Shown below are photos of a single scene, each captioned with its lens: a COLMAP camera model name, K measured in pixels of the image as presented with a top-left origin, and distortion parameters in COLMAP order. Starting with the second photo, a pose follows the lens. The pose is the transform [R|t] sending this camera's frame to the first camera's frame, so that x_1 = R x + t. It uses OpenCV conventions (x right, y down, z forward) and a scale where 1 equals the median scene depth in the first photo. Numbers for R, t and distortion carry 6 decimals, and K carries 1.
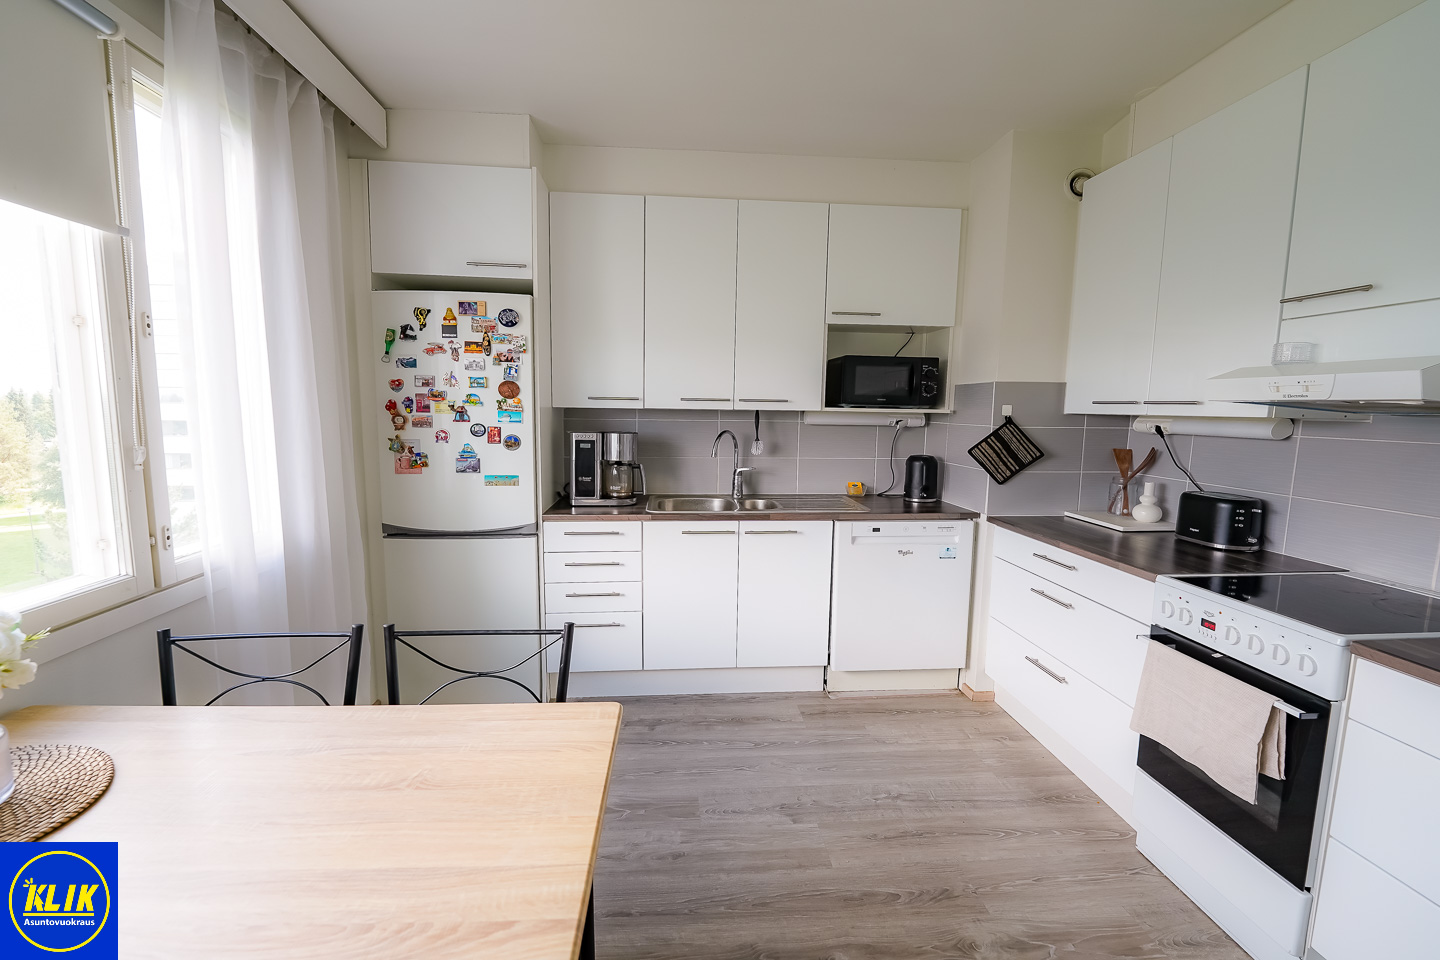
lens RADIAL K [[637.3, 0, 720.2], [0, 637.3, 496.7], [0, 0, 1]] dist [-0.005823, -0.005650]
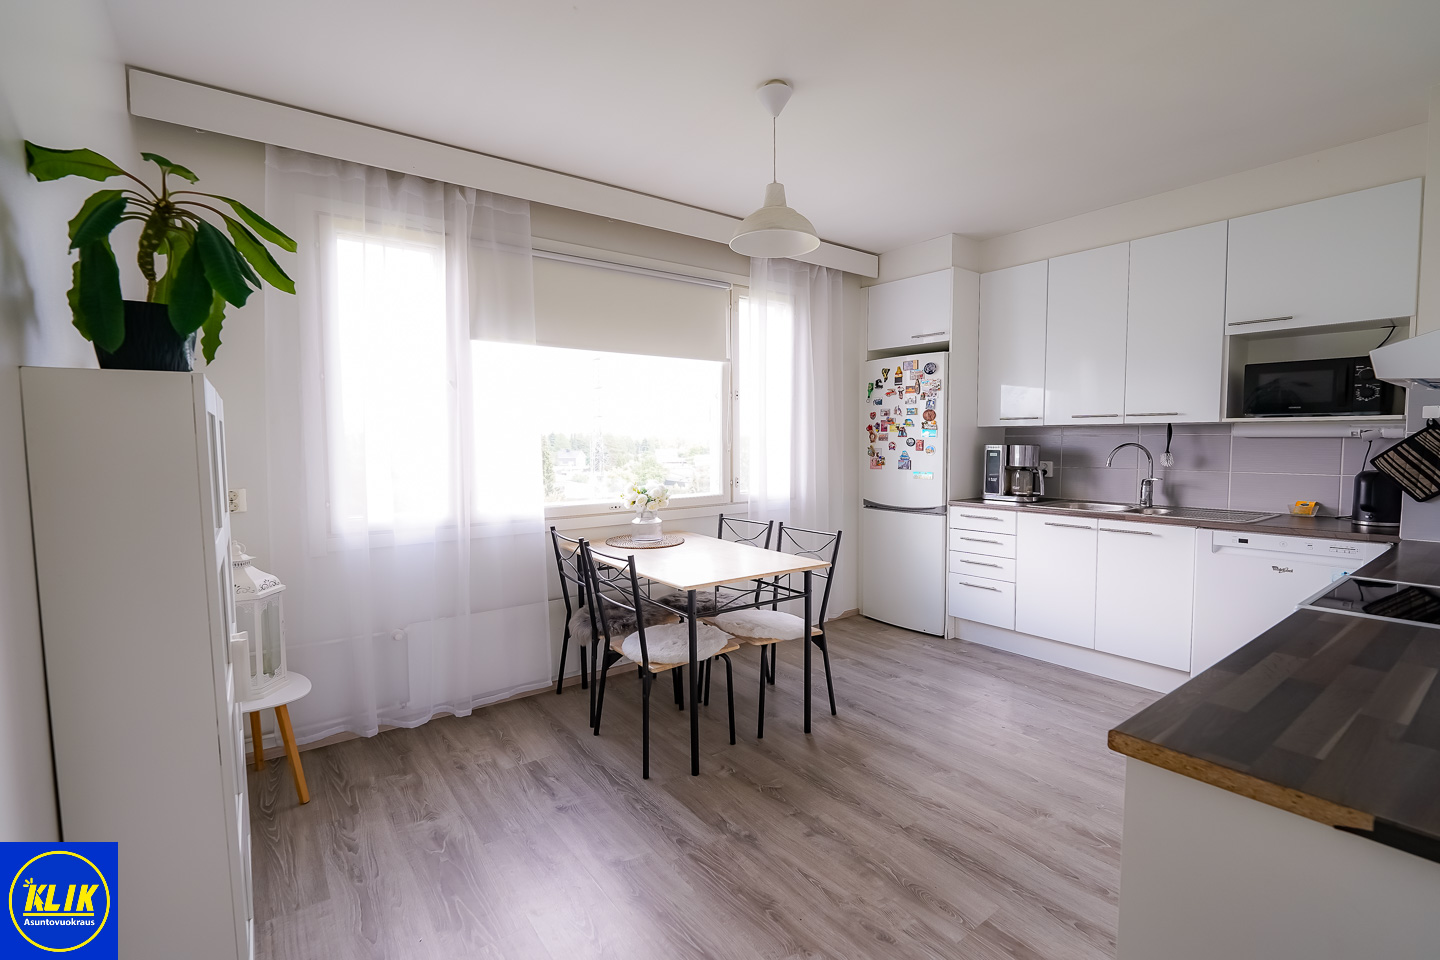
lens RADIAL K [[637.3, 0, 720.2], [0, 637.3, 496.7], [0, 0, 1]] dist [-0.005823, -0.005650]
pose [[0.533722, 0.059677, -0.843551, 0.689293], [-0.102841, 0.994684, 0.005300, 0.067672], [0.839383, 0.083923, 0.537022, -0.215424]]
